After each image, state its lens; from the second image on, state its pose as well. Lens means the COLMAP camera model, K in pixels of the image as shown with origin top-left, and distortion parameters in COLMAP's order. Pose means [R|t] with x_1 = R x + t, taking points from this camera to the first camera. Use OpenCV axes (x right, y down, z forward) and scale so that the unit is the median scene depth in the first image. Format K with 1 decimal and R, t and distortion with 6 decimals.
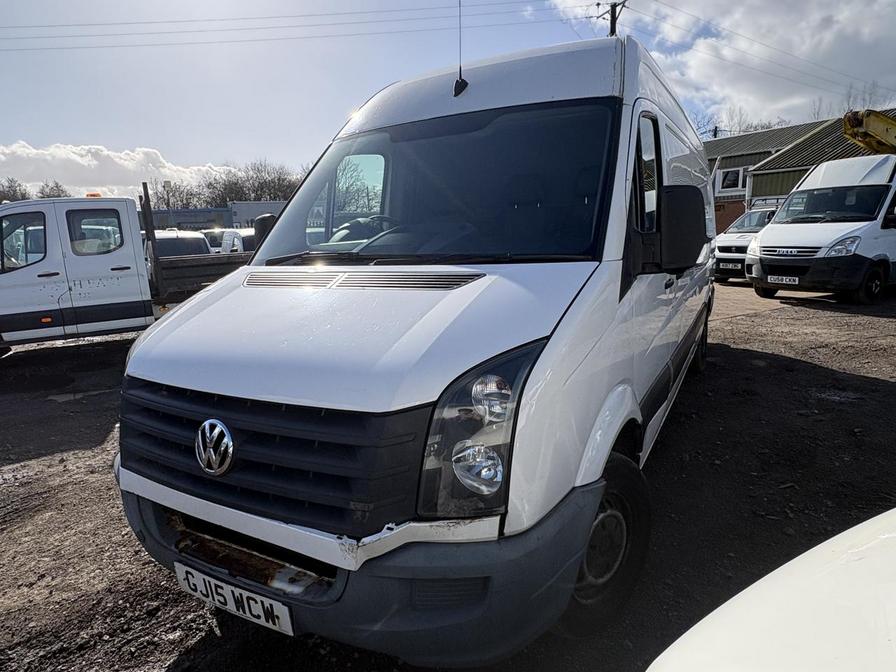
lens RADIAL K [[546.3, 0, 445.5], [0, 546.3, 339.6], [0, 0, 1]] dist [-0.002046, -0.001169]
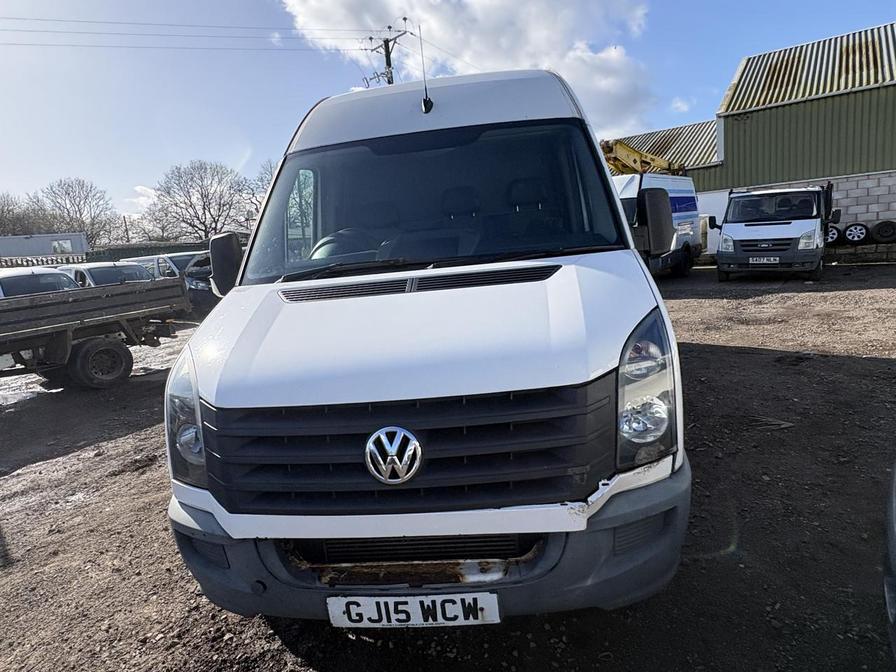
lens RADIAL K [[546.3, 0, 446.9], [0, 546.3, 333.5], [0, 0, 1]] dist [-0.002046, -0.001169]
pose [[0.916471, -0.114527, 0.383359, -0.670738], [0.134202, 0.990642, -0.024878, 0.019848], [-0.376923, 0.074247, 0.923264, 0.053630]]
